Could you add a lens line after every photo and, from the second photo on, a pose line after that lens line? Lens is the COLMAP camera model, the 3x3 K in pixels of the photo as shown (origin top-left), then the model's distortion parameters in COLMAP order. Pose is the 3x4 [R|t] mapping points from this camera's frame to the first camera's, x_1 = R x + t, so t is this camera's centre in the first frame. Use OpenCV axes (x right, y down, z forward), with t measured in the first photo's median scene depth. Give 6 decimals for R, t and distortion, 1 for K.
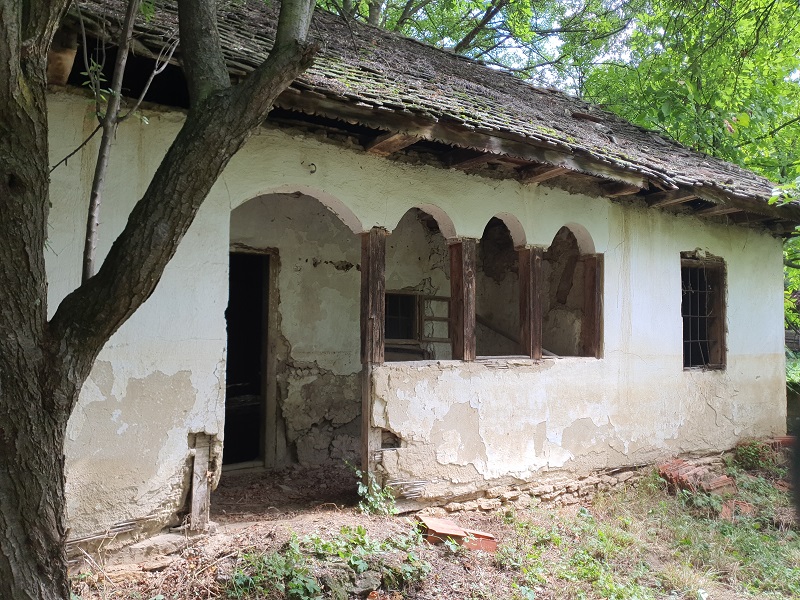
lens RADIAL K [[619.8, 0, 400.0], [0, 619.8, 300.0], [0, 0, 1]] dist [0.086750, -0.241428]
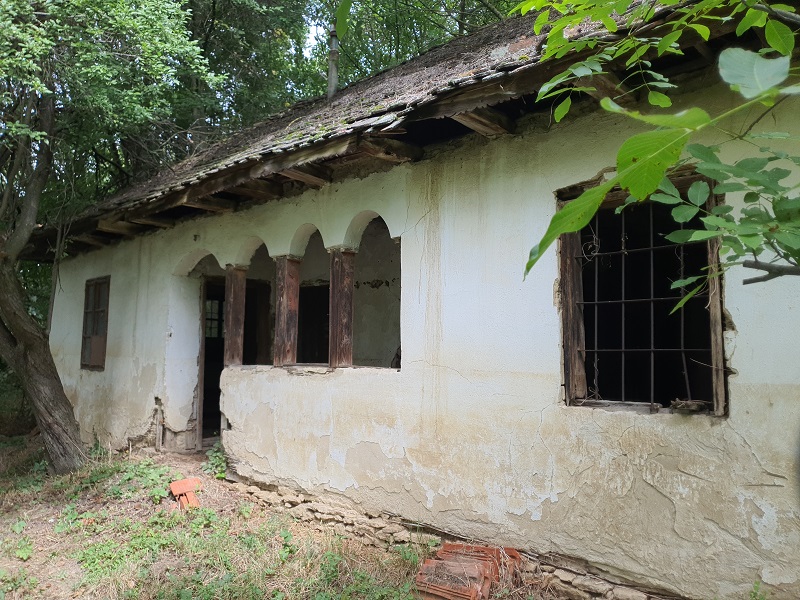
lens RADIAL K [[622.4, 0, 414.5], [0, 622.4, 294.5], [0, 0, 1]] dist [0.047409, -0.063623]
pose [[0.235210, -0.087987, -0.967954, 1.202935], [0.055440, 0.995487, -0.077018, 0.065798], [0.970362, -0.035548, 0.239026, 0.926745]]
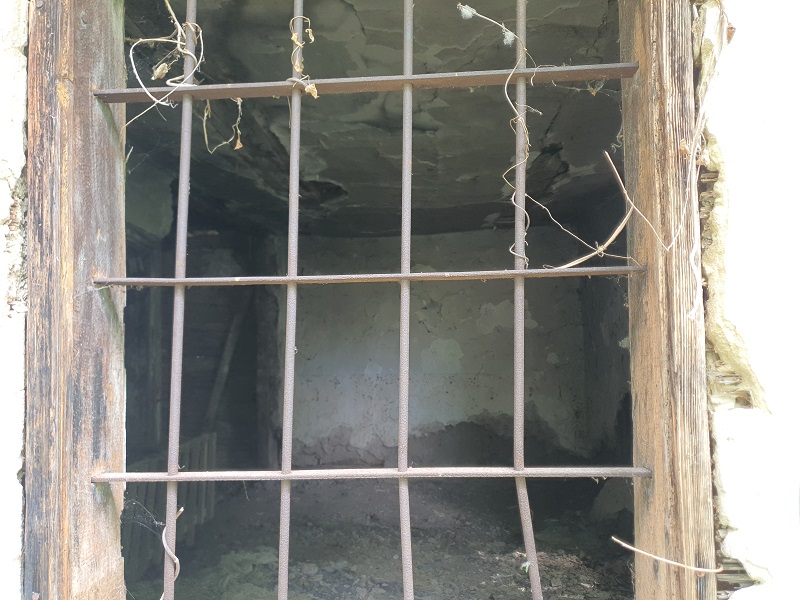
lens RADIAL K [[636.4, 0, 409.1], [0, 636.4, 299.4], [0, 0, 1]] dist [0.057333, -0.119137]
pose [[0.800233, -0.043609, -0.598101, 0.735793], [0.048874, 0.998777, -0.007433, 0.042376], [0.597694, -0.023284, 0.801386, 1.183212]]
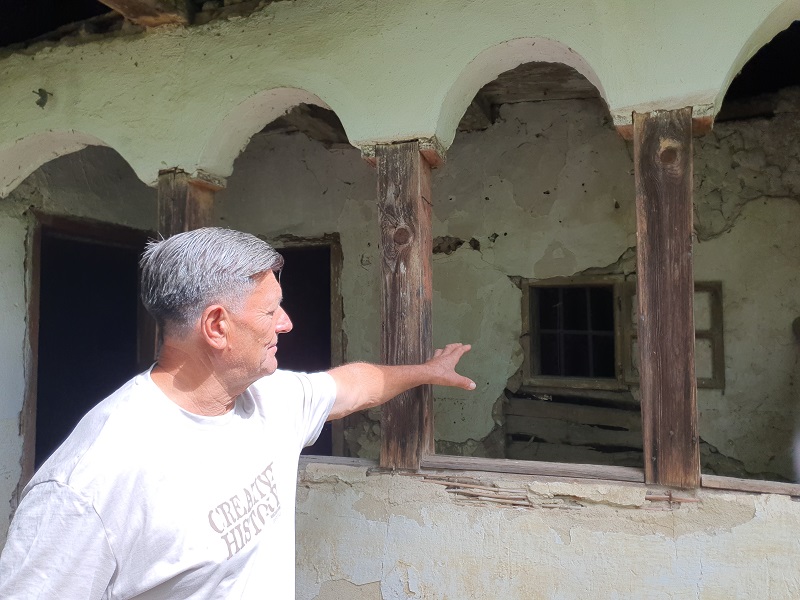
lens RADIAL K [[622.4, 0, 414.5], [0, 622.4, 294.5], [0, 0, 1]] dist [0.047409, -0.063623]
pose [[0.572561, -0.060530, -0.817625, 0.410195], [0.064375, 0.997511, -0.028768, 0.004718], [0.817331, -0.036164, 0.575032, 0.756749]]
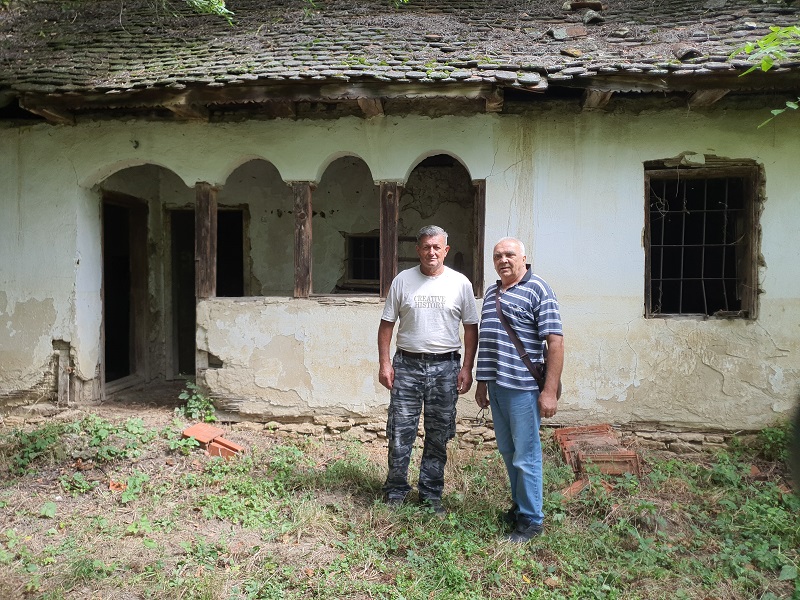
lens RADIAL K [[636.4, 0, 409.1], [0, 636.4, 299.4], [0, 0, 1]] dist [0.057333, -0.119137]
pose [[0.770424, 0.012260, -0.637414, 0.913756], [0.040500, 0.996854, 0.068125, 0.032014], [0.636244, -0.078300, 0.767504, 0.258628]]
